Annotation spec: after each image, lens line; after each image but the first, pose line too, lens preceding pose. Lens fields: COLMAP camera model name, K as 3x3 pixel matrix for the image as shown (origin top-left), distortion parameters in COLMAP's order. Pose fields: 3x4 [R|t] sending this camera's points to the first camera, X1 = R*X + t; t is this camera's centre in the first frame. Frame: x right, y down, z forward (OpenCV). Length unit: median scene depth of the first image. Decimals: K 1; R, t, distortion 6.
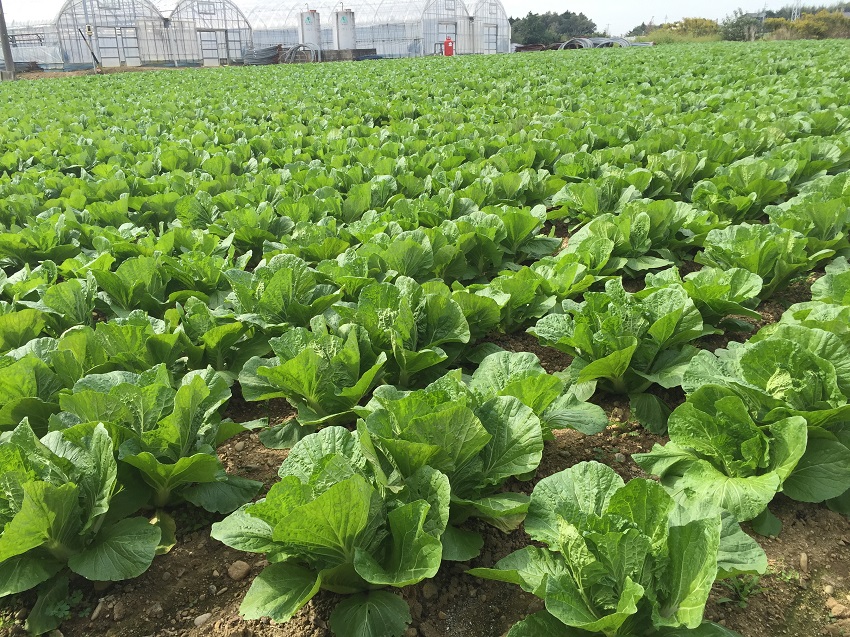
lens RADIAL K [[731.9, 0, 428.2], [0, 731.9, 318.4], [0, 0, 1]] dist [0.078569, -0.095434]
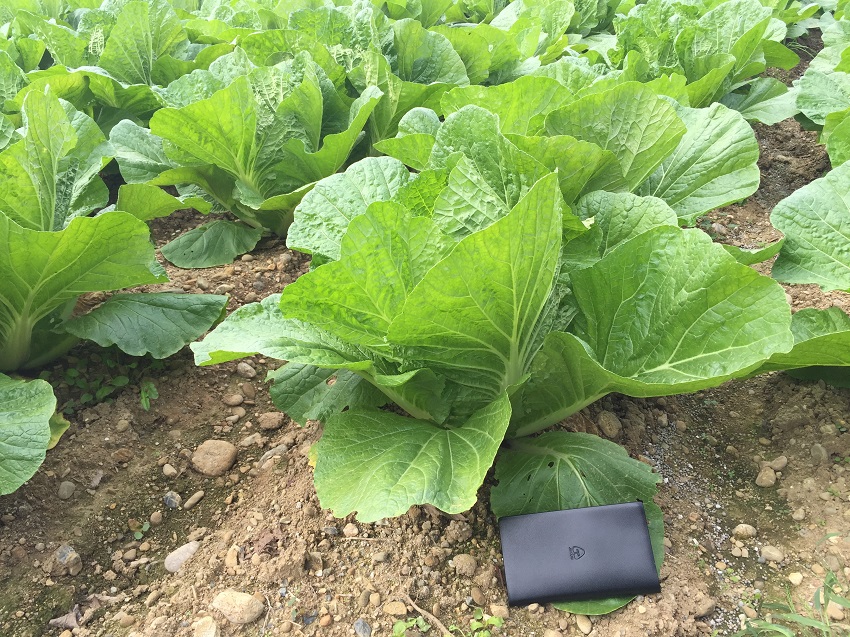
lens RADIAL K [[731.9, 0, 423.5], [0, 731.9, 319.6], [0, 0, 1]] dist [0.078569, -0.095434]
pose [[0.955287, -0.114095, 0.272781, -0.254485], [0.083253, 0.989018, 0.122118, 0.204222], [-0.283718, -0.093948, 0.954294, 0.502678]]
